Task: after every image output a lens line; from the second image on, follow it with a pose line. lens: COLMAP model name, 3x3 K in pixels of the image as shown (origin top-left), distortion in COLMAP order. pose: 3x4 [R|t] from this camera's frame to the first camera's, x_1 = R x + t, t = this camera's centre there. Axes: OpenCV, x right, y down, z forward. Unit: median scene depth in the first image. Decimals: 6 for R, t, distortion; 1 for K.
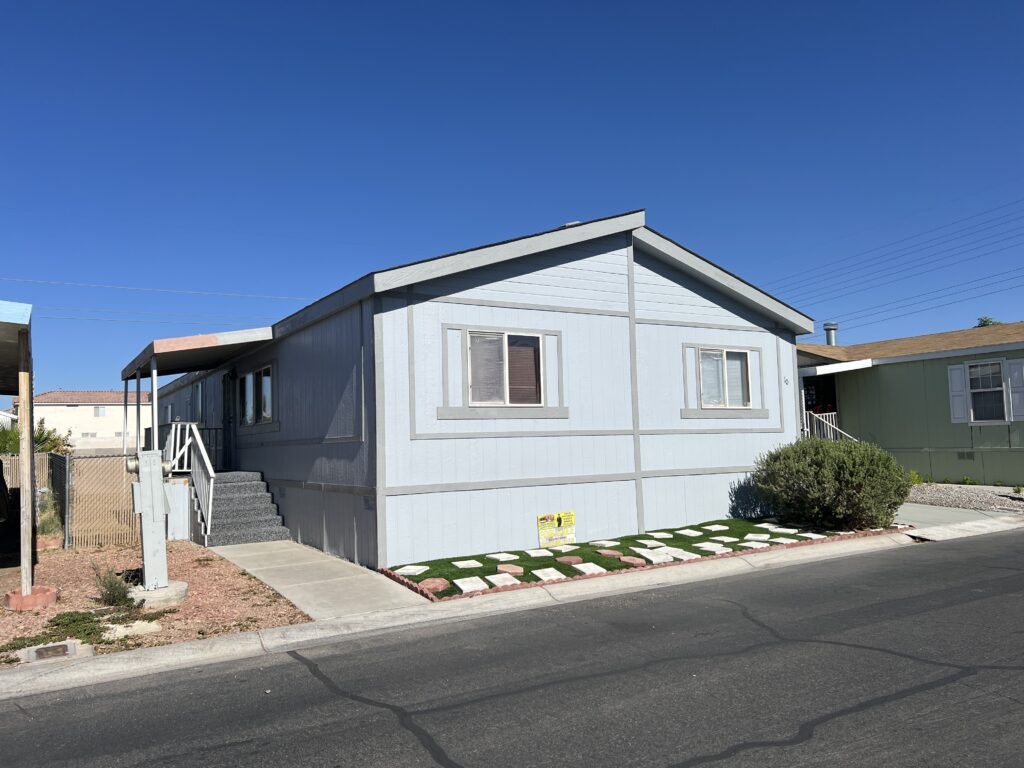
lens RADIAL K [[783.9, 0, 512.0], [0, 783.9, 384.0], [0, 0, 1]] dist [0.002112, 0.000099]
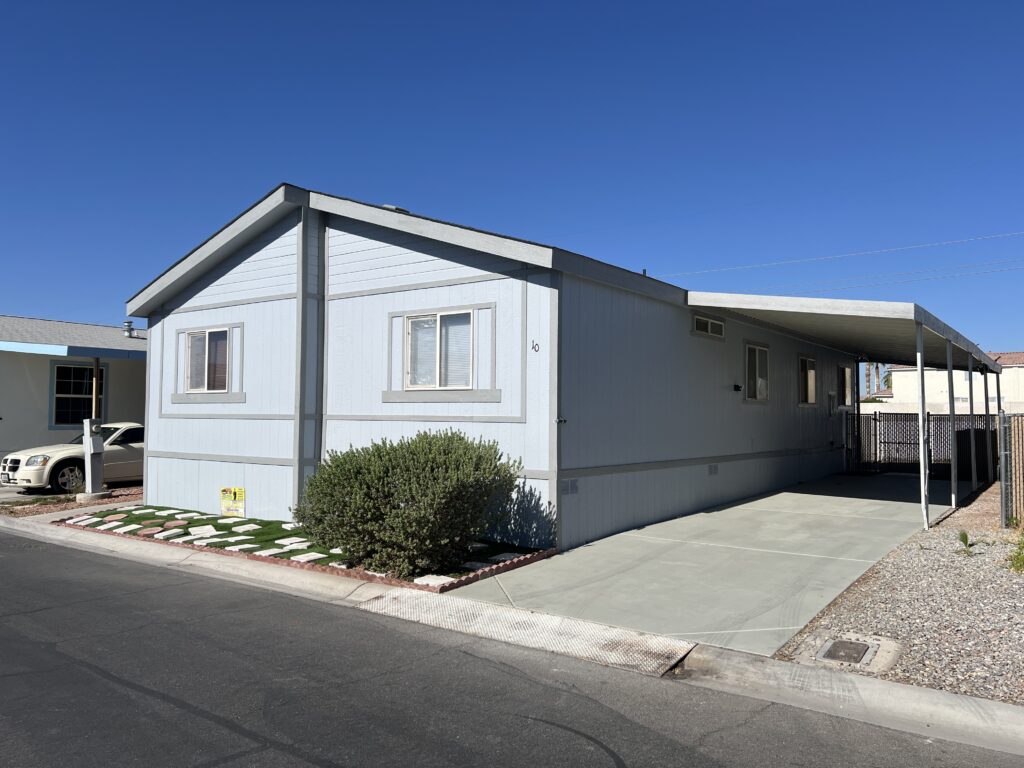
lens RADIAL K [[783.9, 0, 512.0], [0, 783.9, 384.0], [0, 0, 1]] dist [0.002112, 0.000099]
pose [[0.385847, -0.018879, -0.922370, 1.236173], [0.043044, 0.999070, -0.002443, 0.037617], [0.921558, -0.038760, 0.386301, 0.938312]]
